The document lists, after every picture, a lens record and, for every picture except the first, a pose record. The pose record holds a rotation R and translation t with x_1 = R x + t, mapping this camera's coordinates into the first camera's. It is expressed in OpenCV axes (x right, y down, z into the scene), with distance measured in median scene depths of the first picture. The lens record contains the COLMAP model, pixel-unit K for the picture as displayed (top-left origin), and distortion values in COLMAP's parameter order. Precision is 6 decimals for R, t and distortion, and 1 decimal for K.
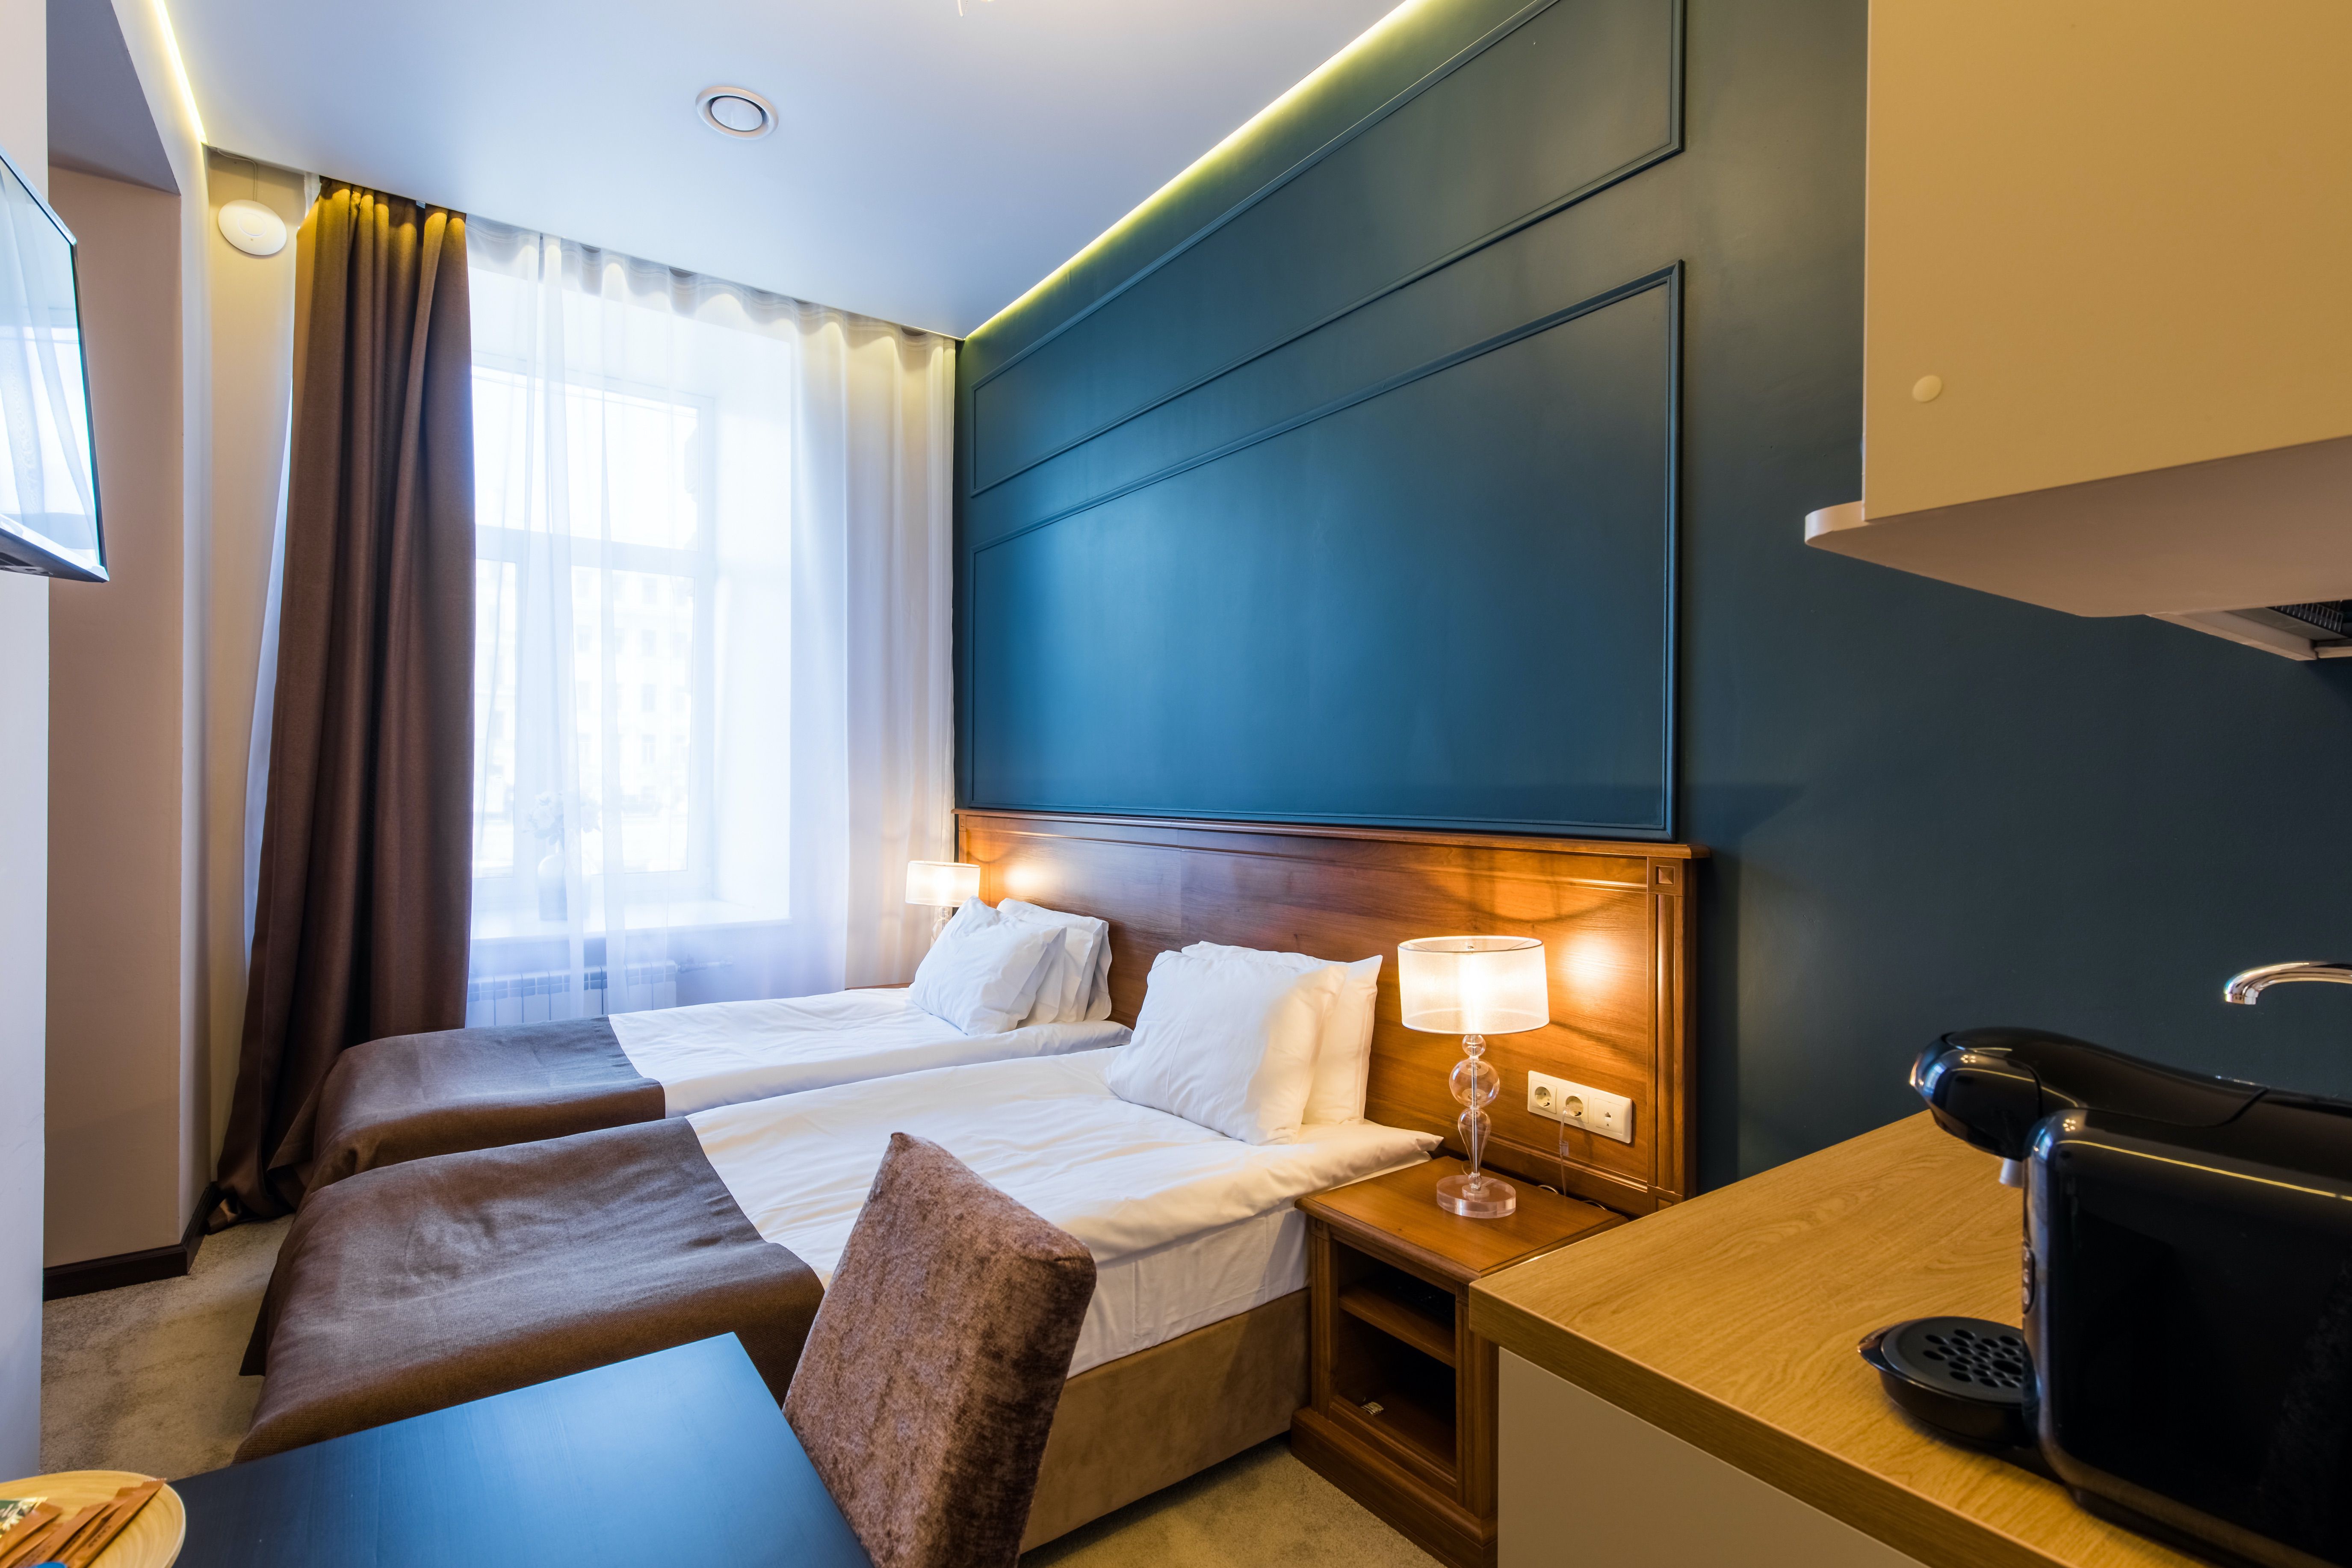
lens RADIAL K [[1105.9, 0, 1176.0], [0, 1105.9, 784.0], [0, 0, 1]] dist [-0.000176, -0.000193]
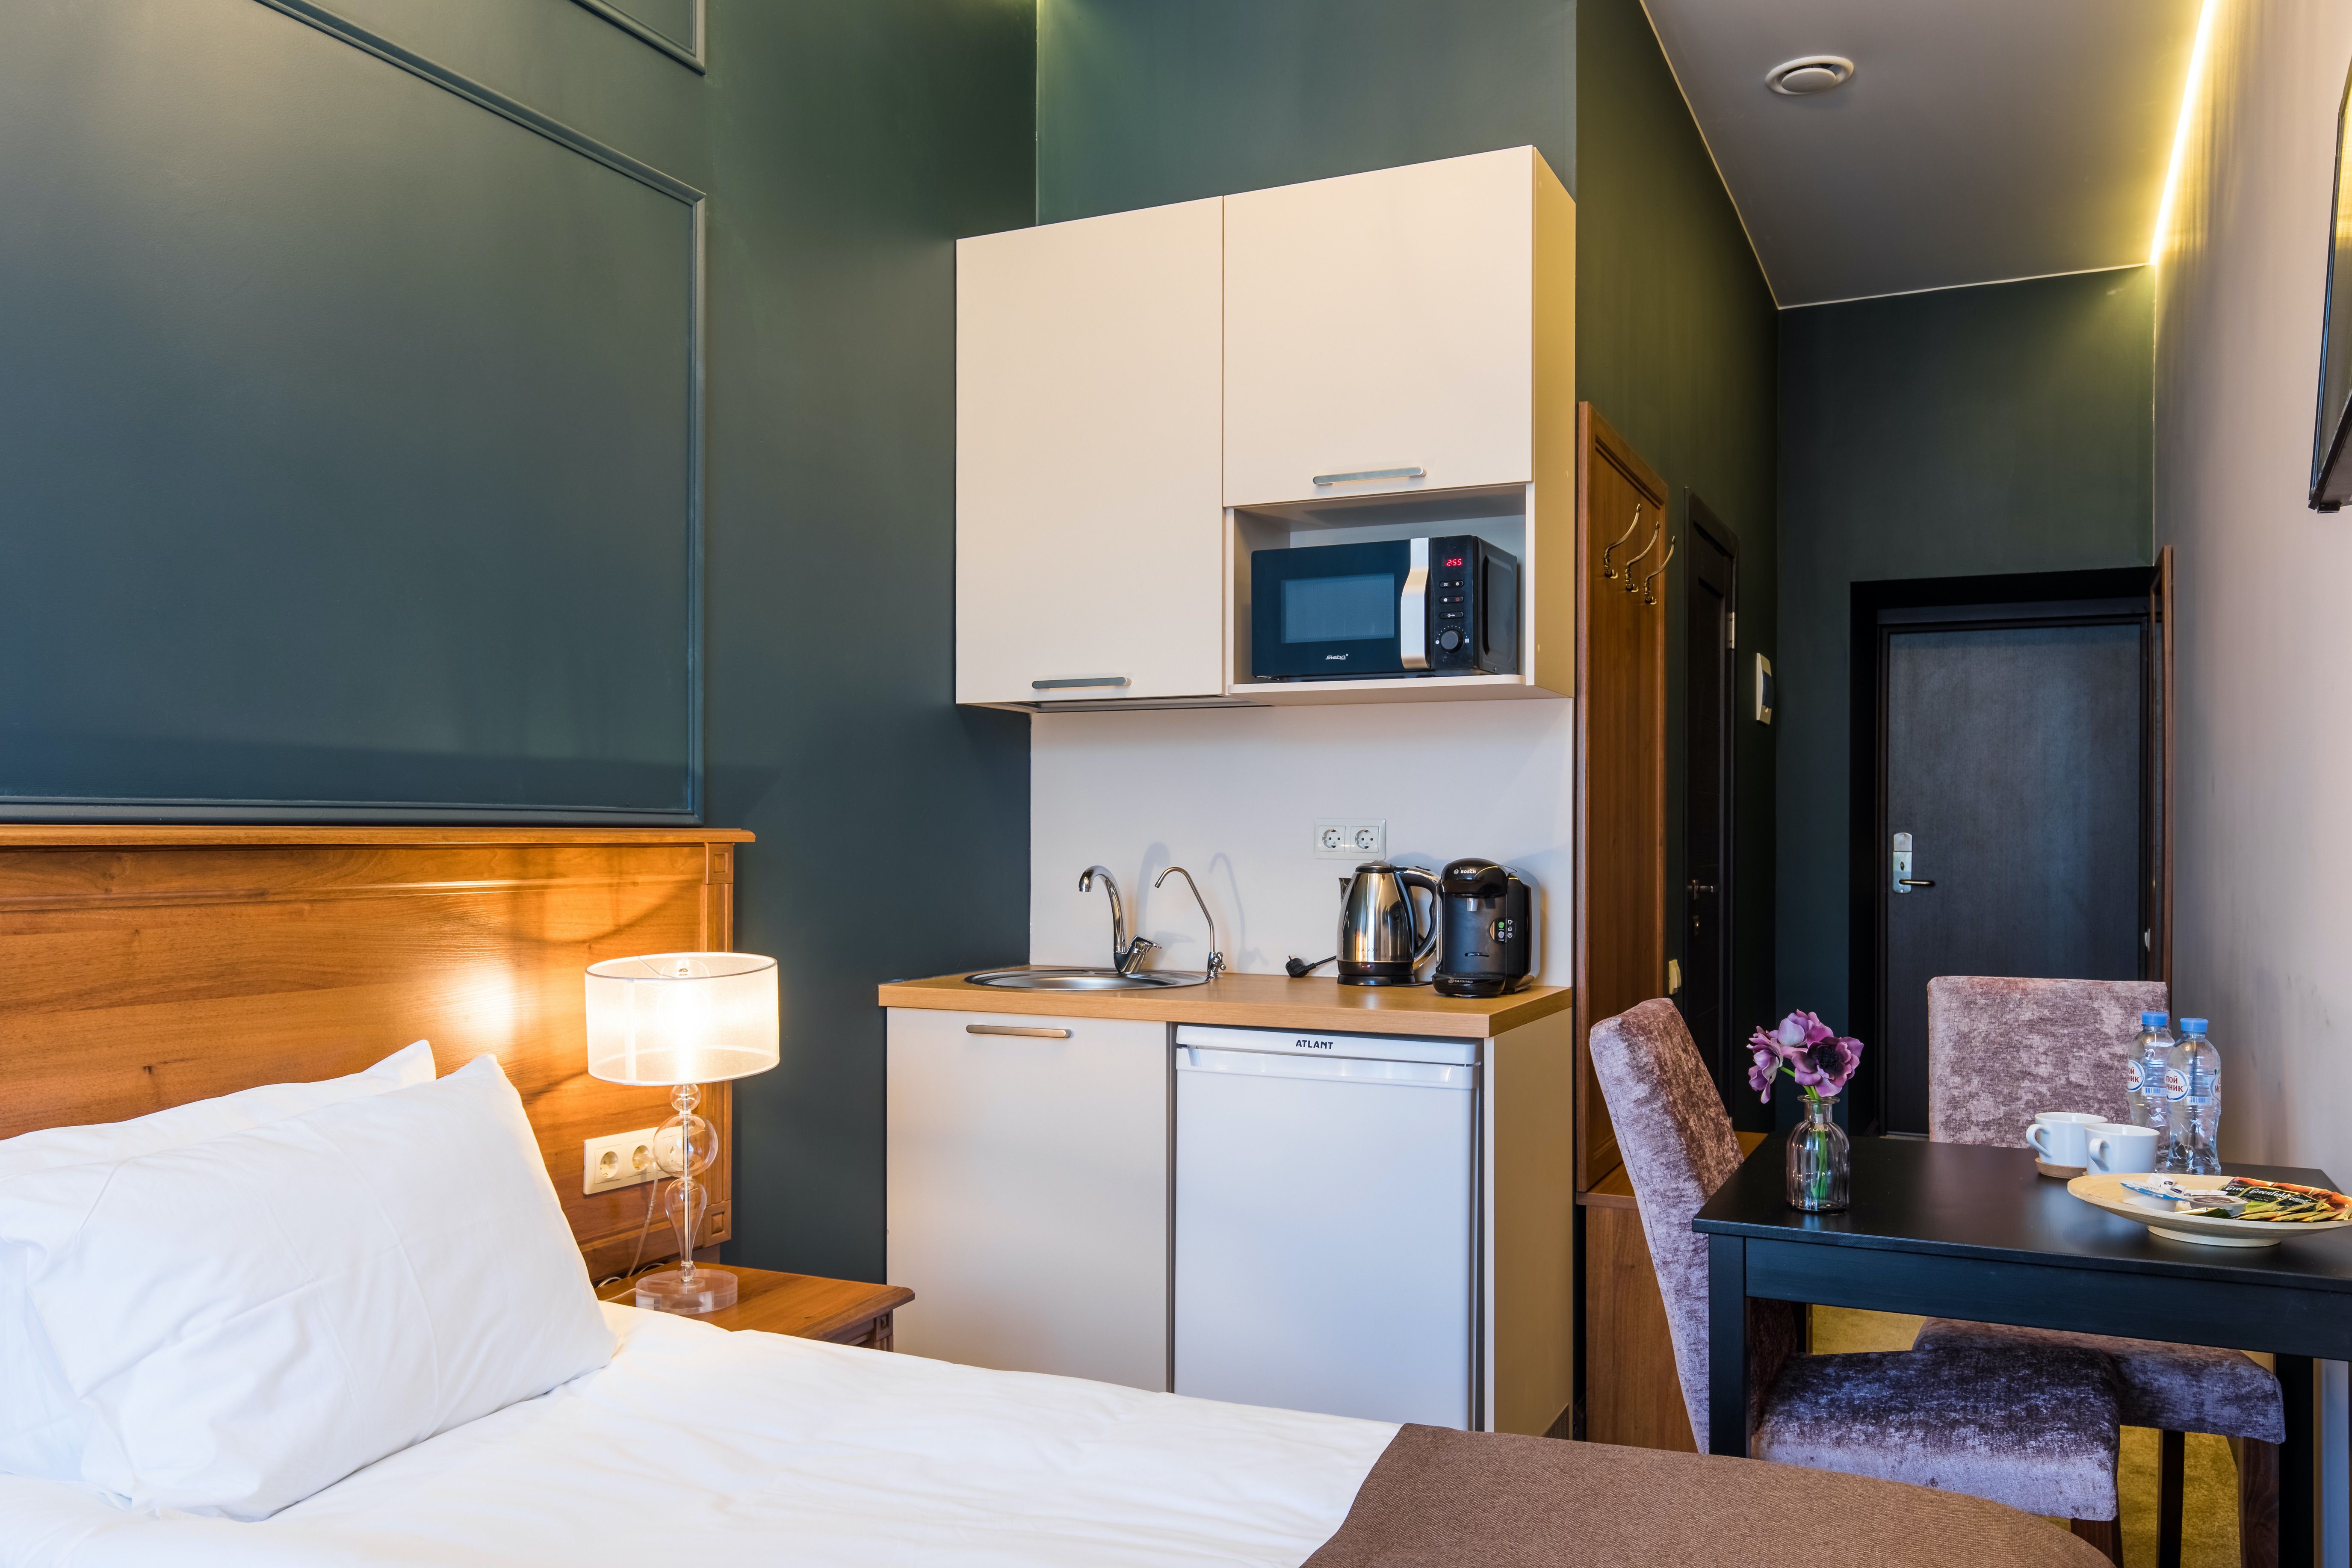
lens RADIAL K [[1787.1, 0, 1176.0], [0, 1787.1, 784.0], [0, 0, 1]] dist [-0.007094, 0.000526]
pose [[-0.489234, 0.010942, 0.872084, -0.928483], [-0.007516, 0.999831, -0.016762, 0.035493], [-0.872120, -0.014755, -0.489069, 1.241767]]
